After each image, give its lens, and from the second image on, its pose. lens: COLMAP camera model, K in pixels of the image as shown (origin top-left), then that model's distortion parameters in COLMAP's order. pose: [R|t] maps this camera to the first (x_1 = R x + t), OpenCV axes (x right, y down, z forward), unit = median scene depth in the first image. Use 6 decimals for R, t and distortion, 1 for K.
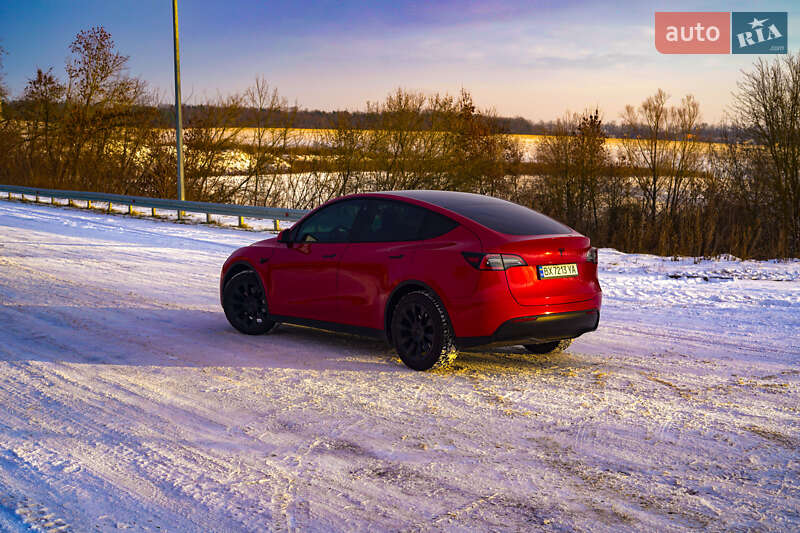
lens RADIAL K [[1157.7, 0, 402.9], [0, 1157.7, 264.5], [0, 0, 1]] dist [-0.005812, -0.007158]
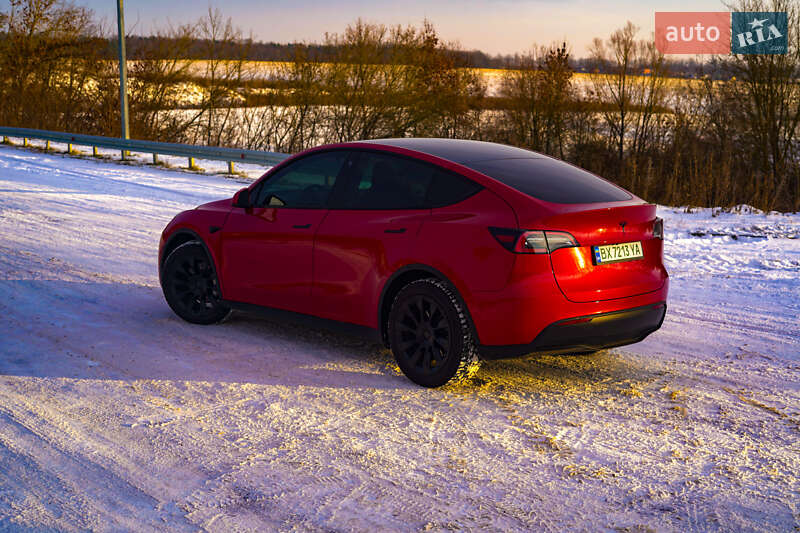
lens RADIAL K [[1157.7, 0, 402.9], [0, 1157.7, 264.5], [0, 0, 1]] dist [-0.005812, -0.007158]
pose [[0.999280, -0.000927, 0.037930, -0.009282], [-0.001212, 0.998411, 0.056332, -0.008750], [-0.037922, -0.056337, 0.997691, 0.086587]]
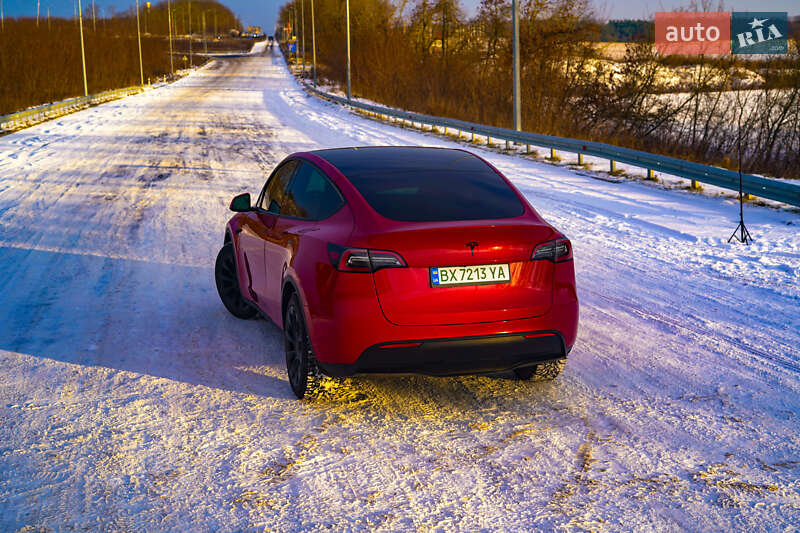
lens RADIAL K [[1159.9, 0, 402.3], [0, 1159.9, 266.8], [0, 0, 1]] dist [-0.006958, 0.008729]
pose [[0.913126, 0.048181, -0.404820, 0.117721], [-0.018087, 0.996802, 0.077841, -0.016258], [0.407275, -0.063756, 0.911077, 0.113478]]
